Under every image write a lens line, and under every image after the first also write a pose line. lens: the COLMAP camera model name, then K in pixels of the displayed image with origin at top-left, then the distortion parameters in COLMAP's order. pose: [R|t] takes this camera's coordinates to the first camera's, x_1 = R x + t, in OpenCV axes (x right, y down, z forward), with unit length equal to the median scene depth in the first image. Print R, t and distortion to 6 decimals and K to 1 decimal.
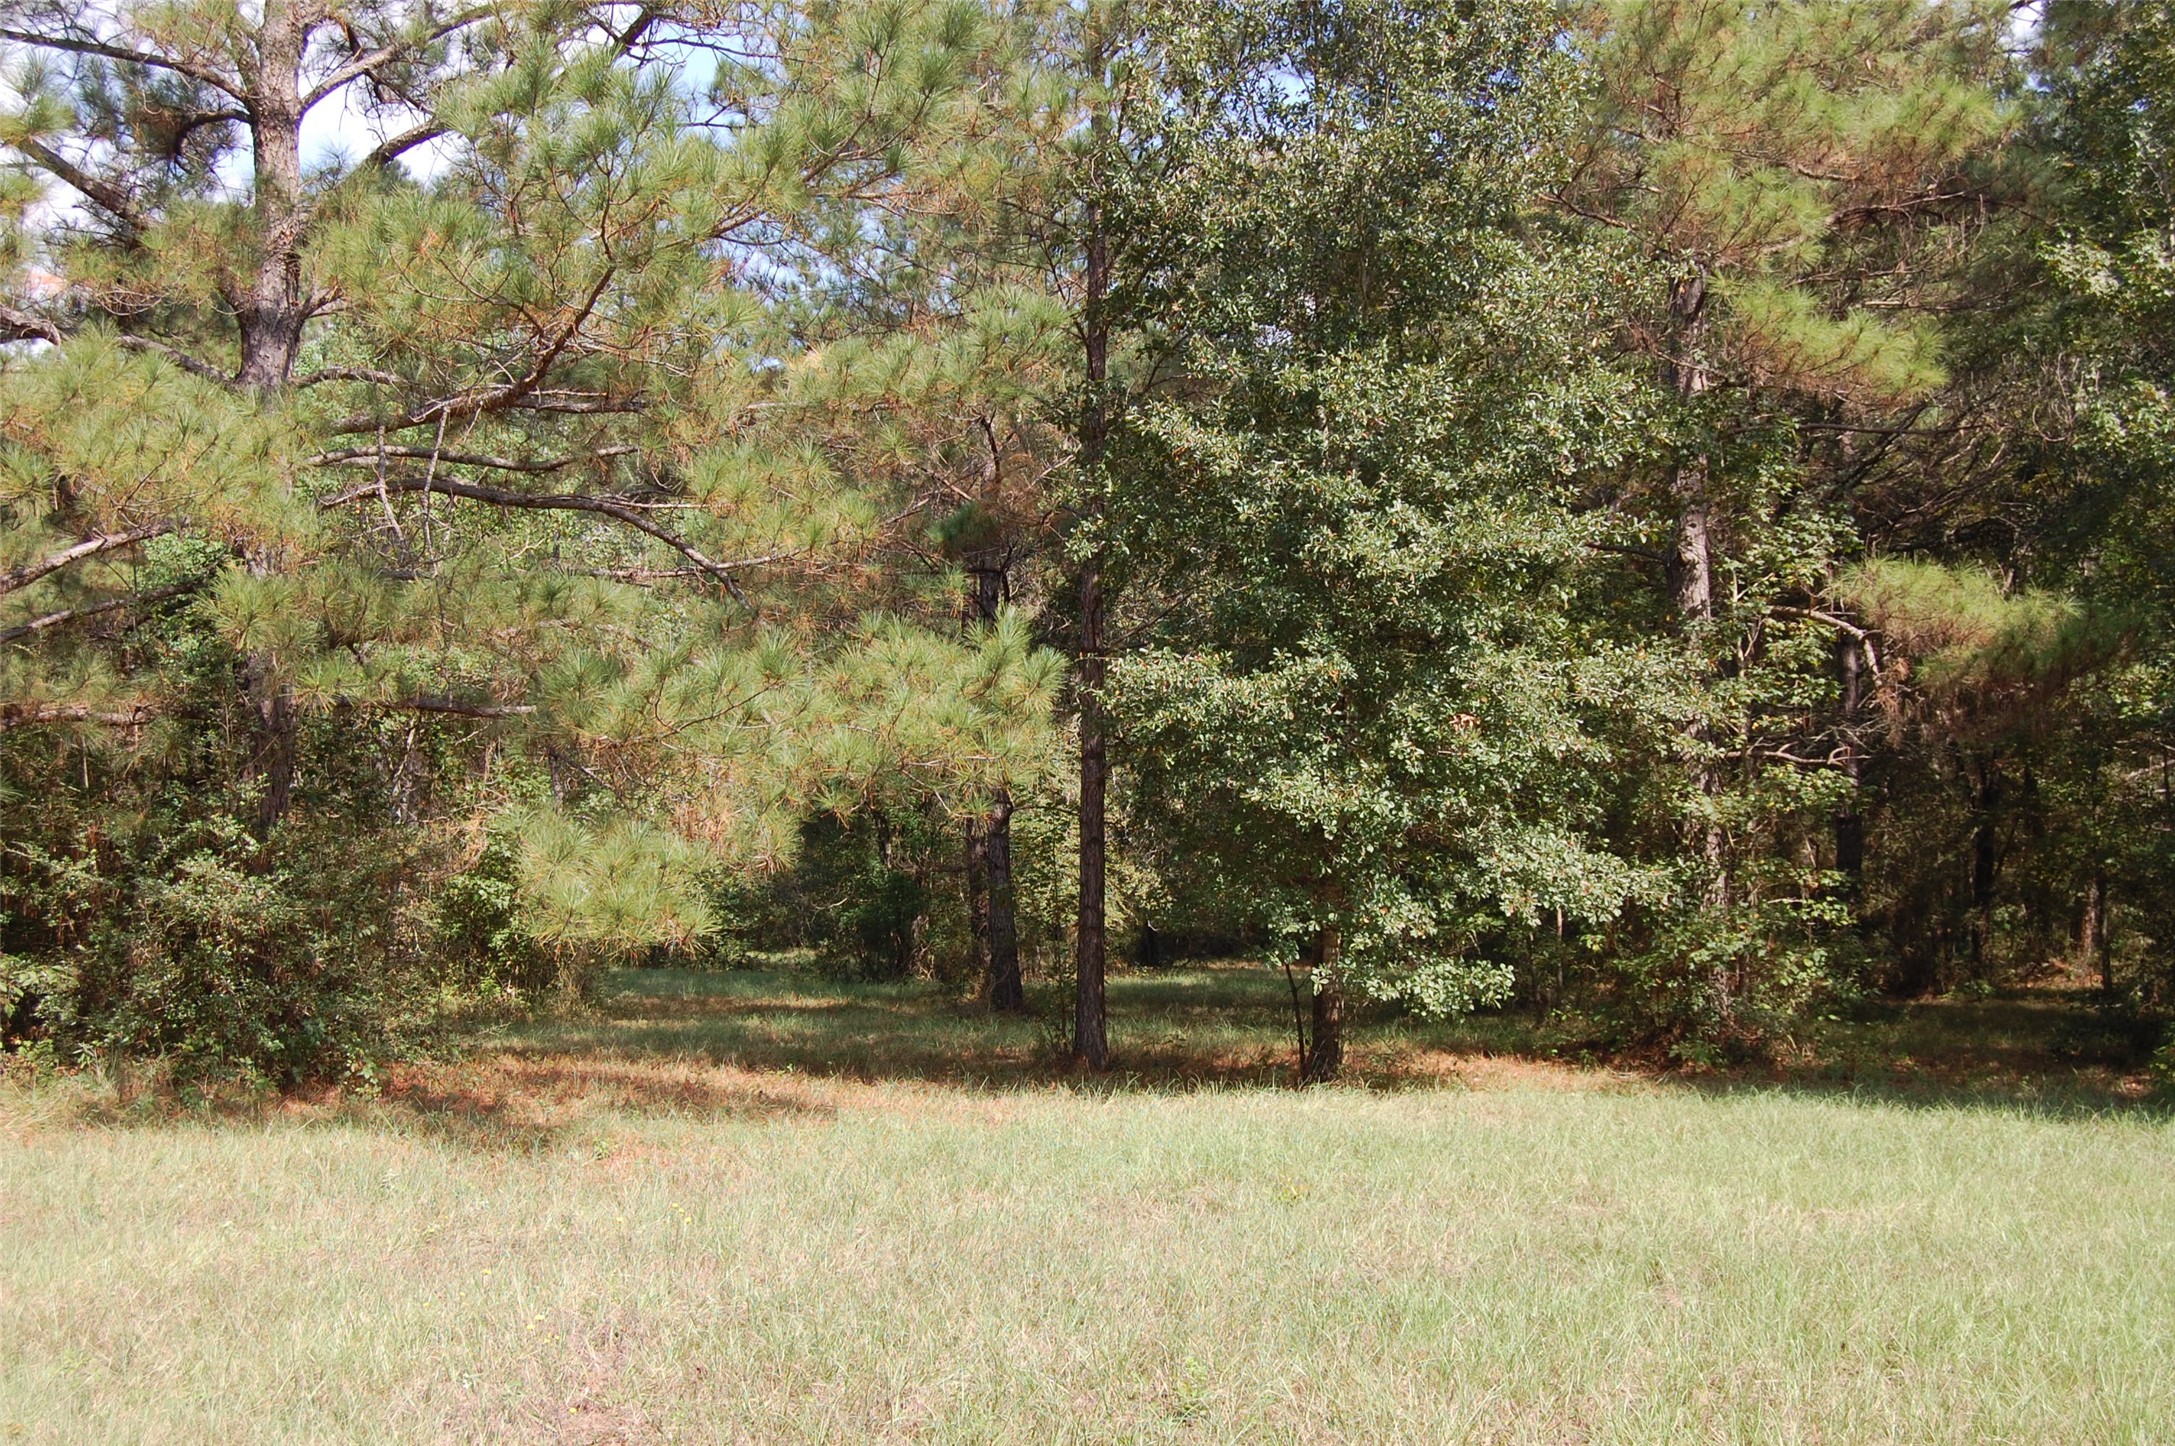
lens RADIAL K [[2740.3, 0, 1096.8], [0, 2740.3, 717.8], [0, 0, 1]] dist [-0.098600, 0.000000]
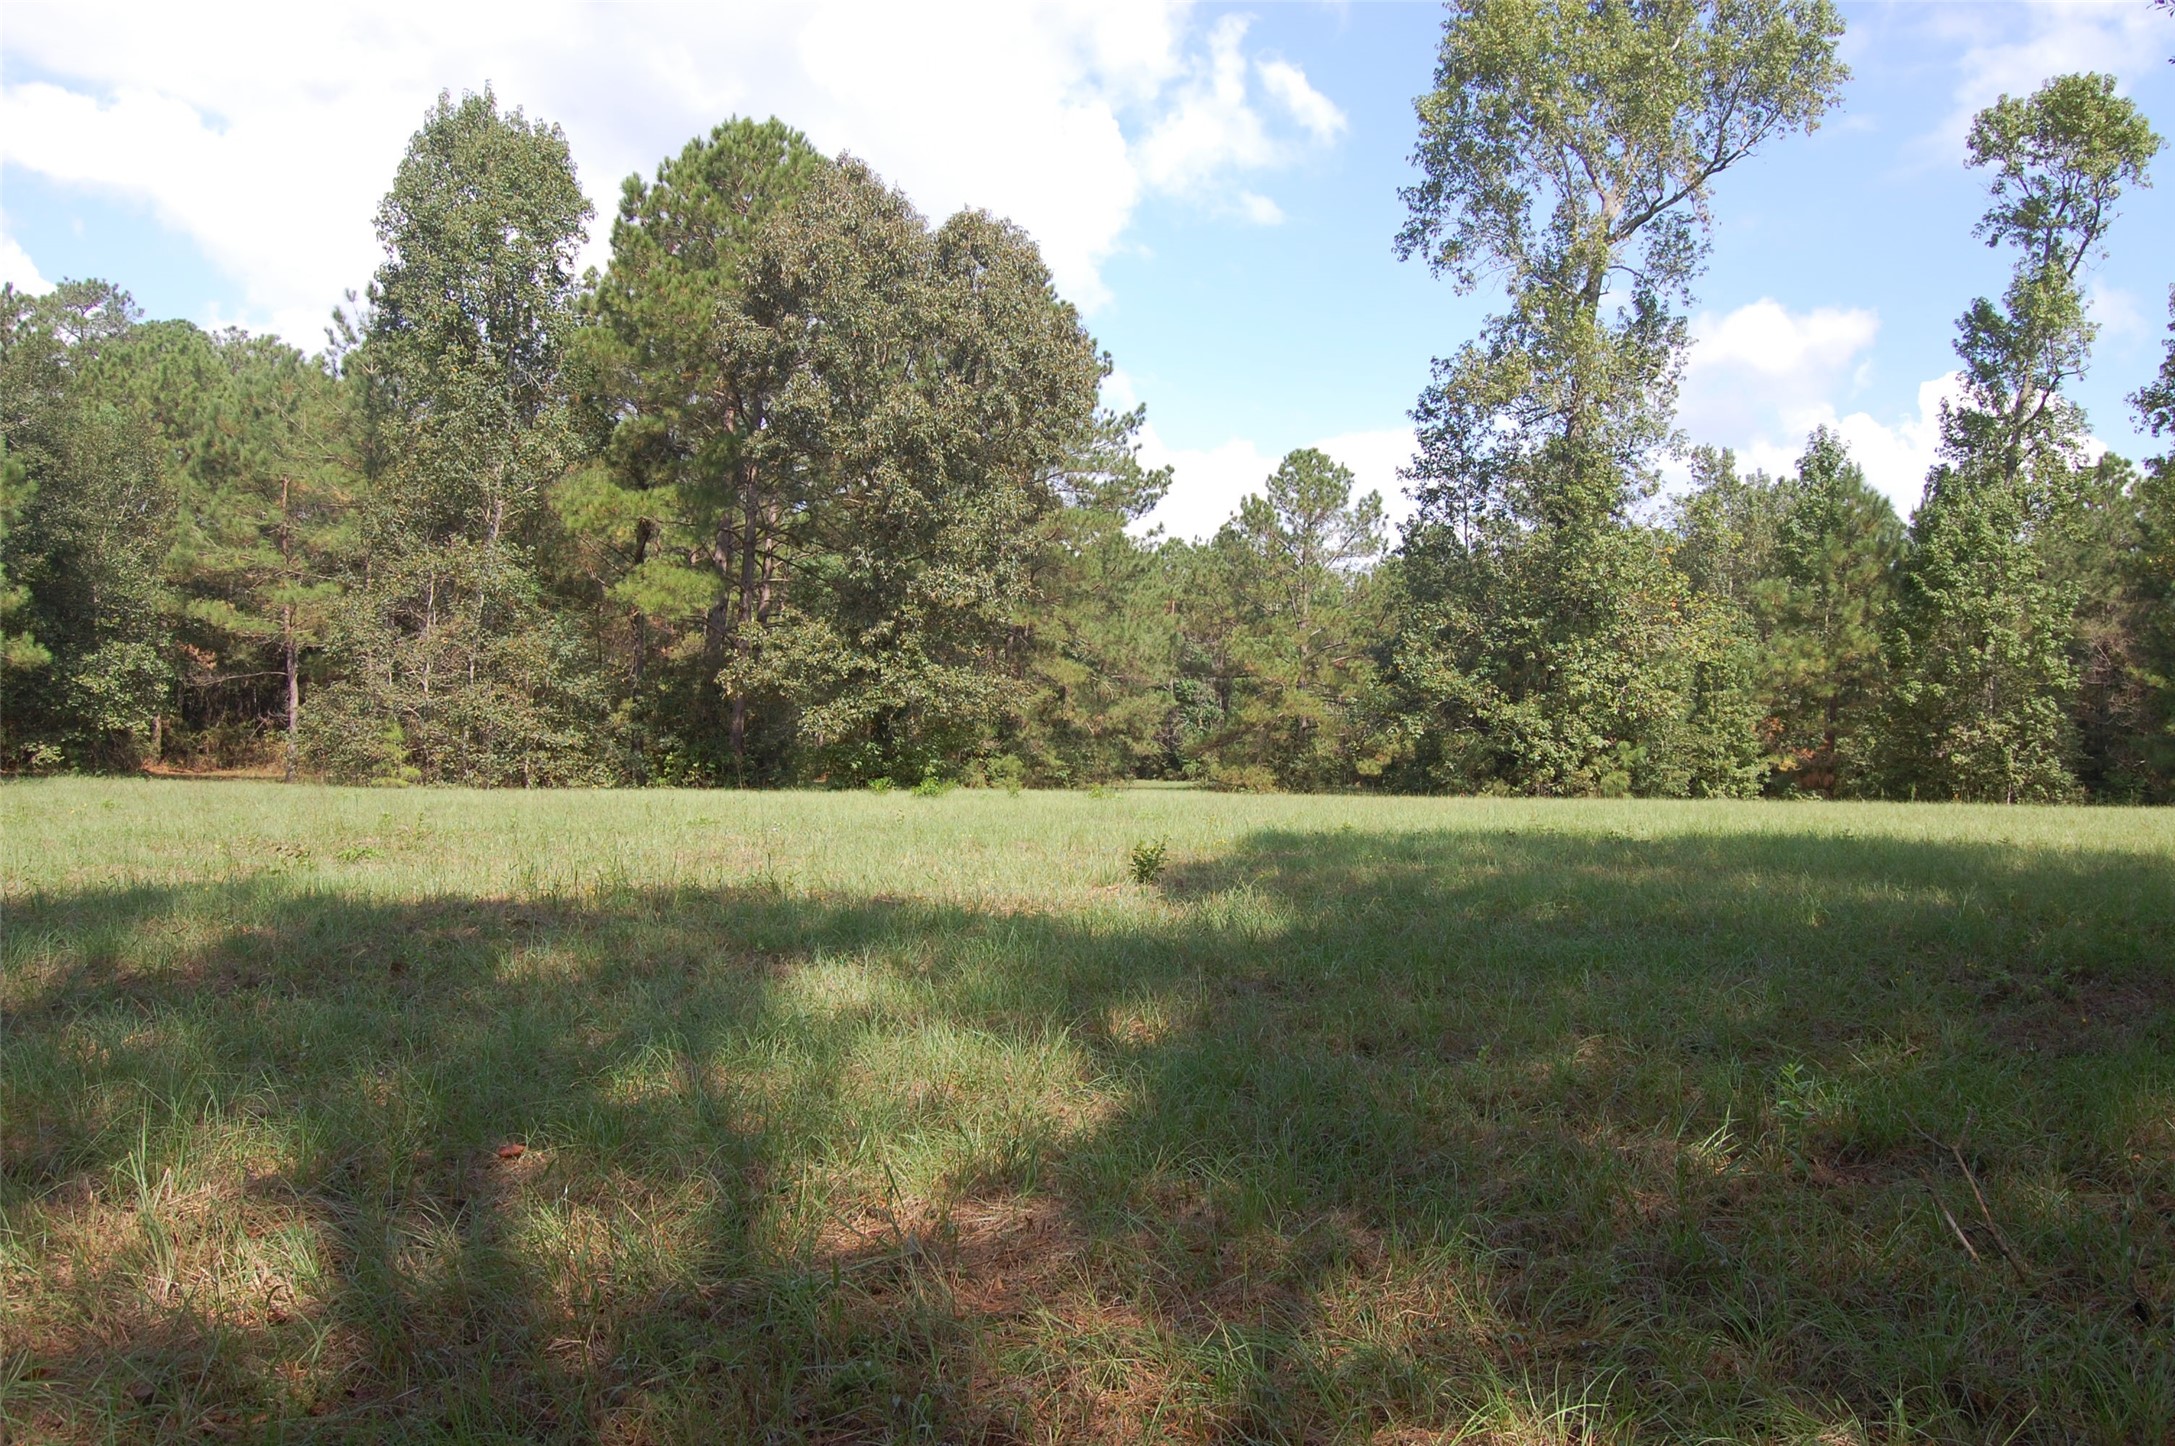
lens RADIAL K [[1707.0, 0, 1100.4], [0, 1707.0, 703.4], [0, 0, 1]] dist [-0.099851, 0.042493]
pose [[0.975371, 0.016782, -0.219931, 0.103698], [-0.010228, 0.999470, 0.030906, -0.203352], [0.220333, -0.027896, 0.975026, -2.995048]]
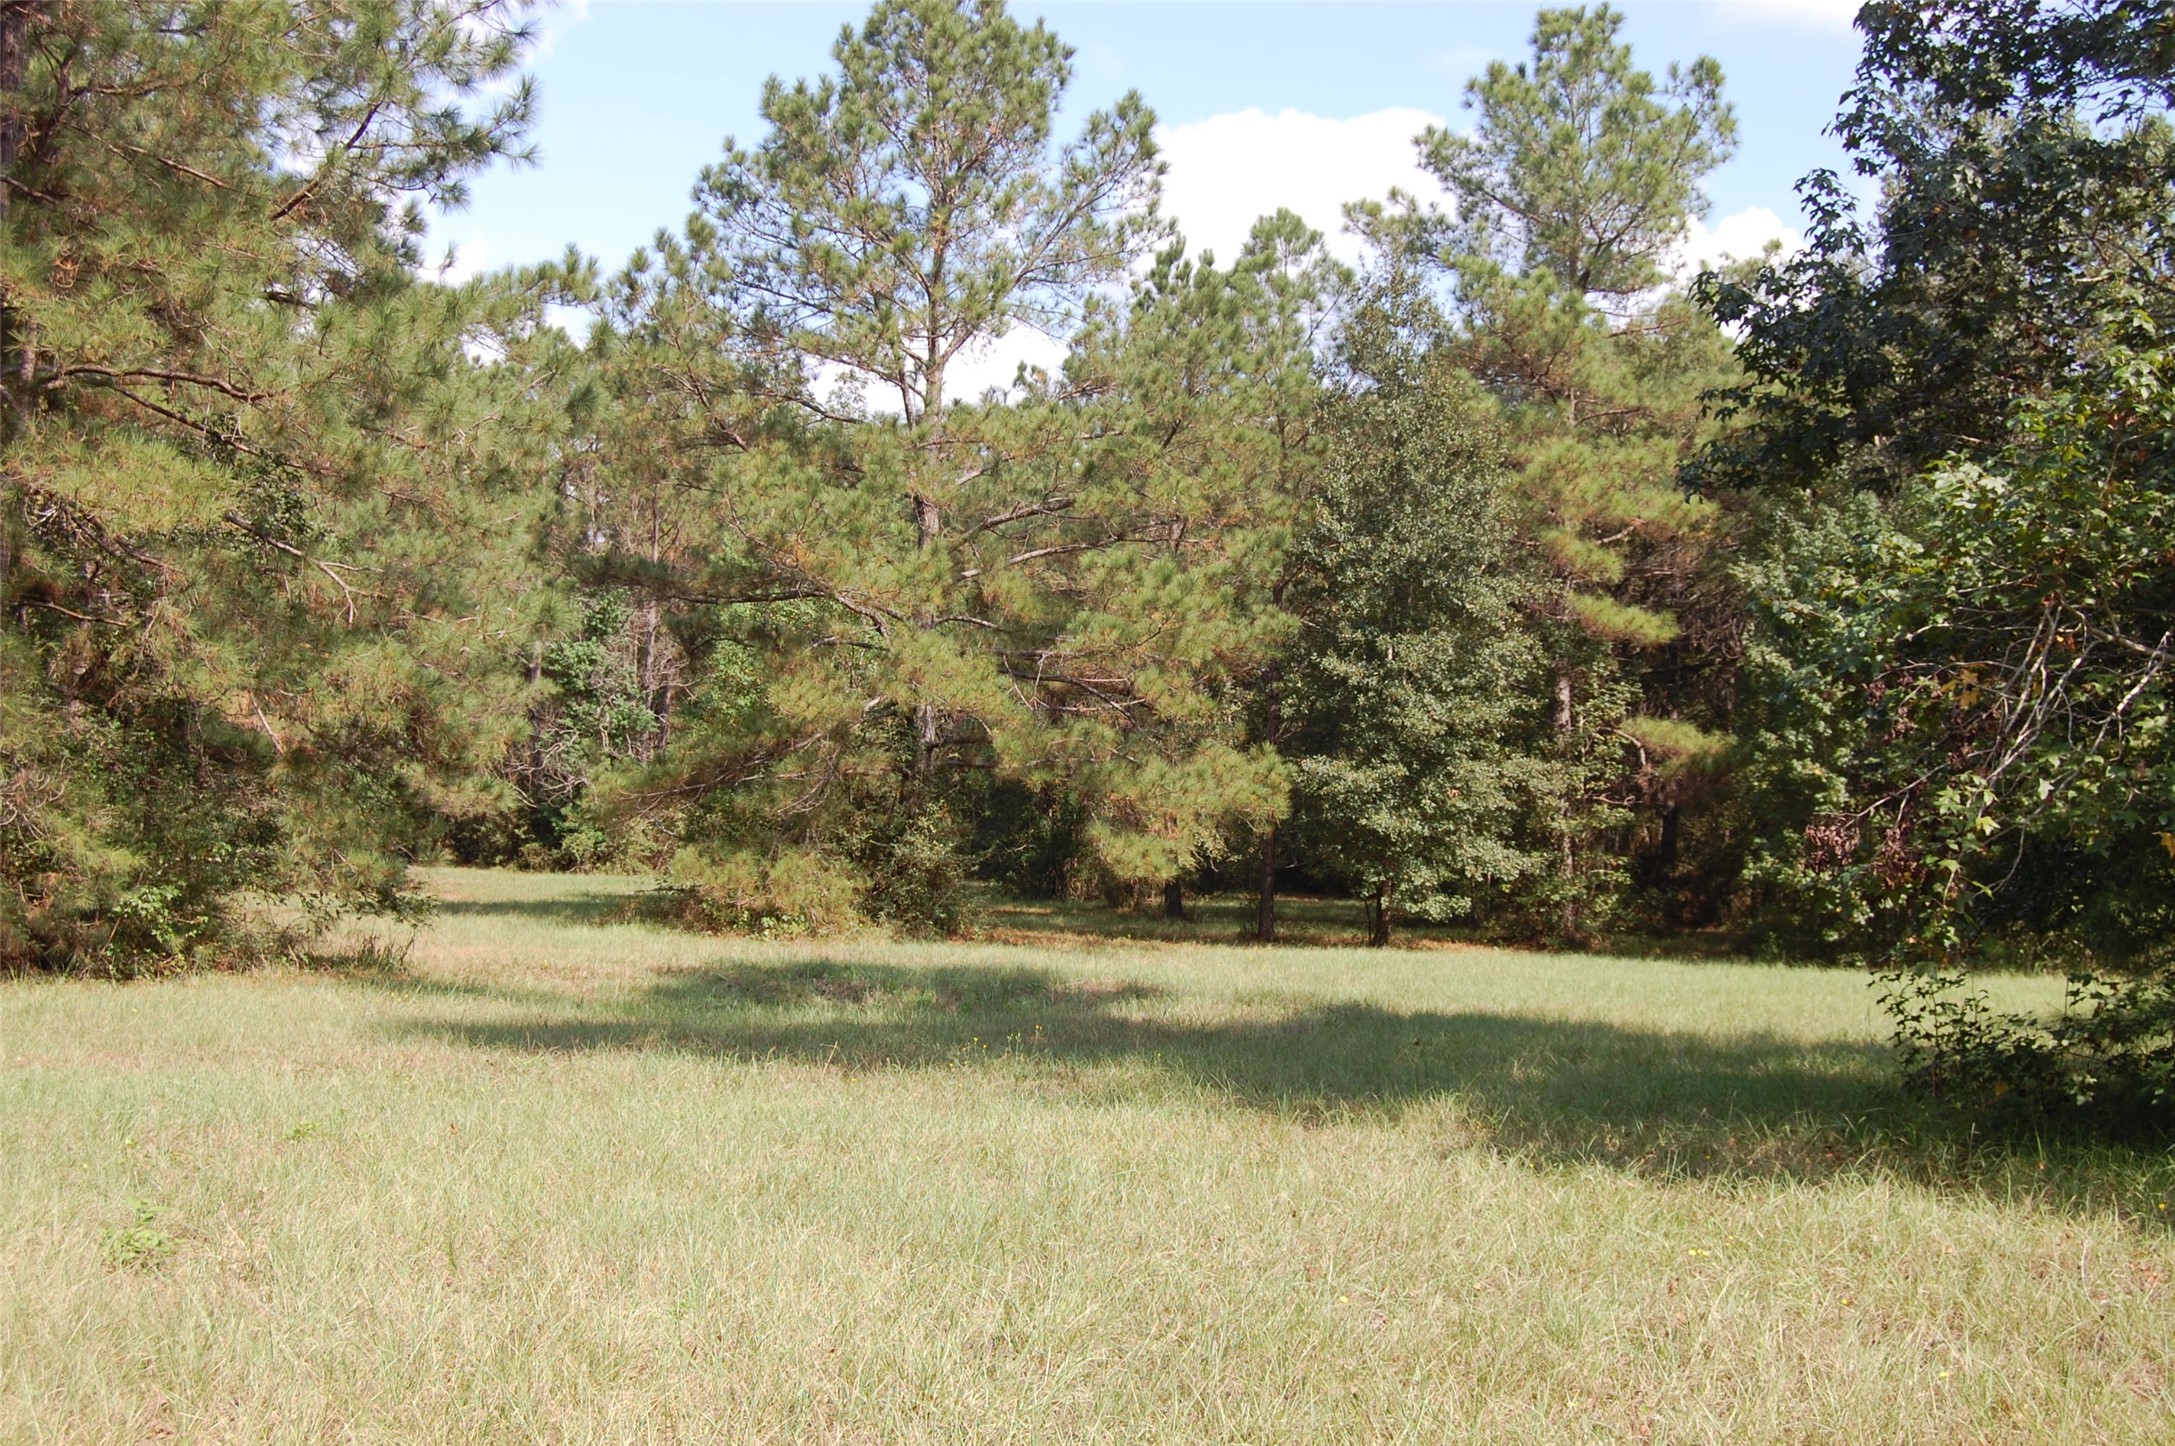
lens RADIAL K [[2740.3, 0, 1095.1], [0, 2740.3, 724.8], [0, 0, 1]] dist [-0.098600, 0.000000]
pose [[0.999303, 0.026538, 0.026271, -0.229302], [-0.027236, 0.999276, 0.026566, -0.108249], [-0.025547, -0.027263, 0.999302, -1.295950]]
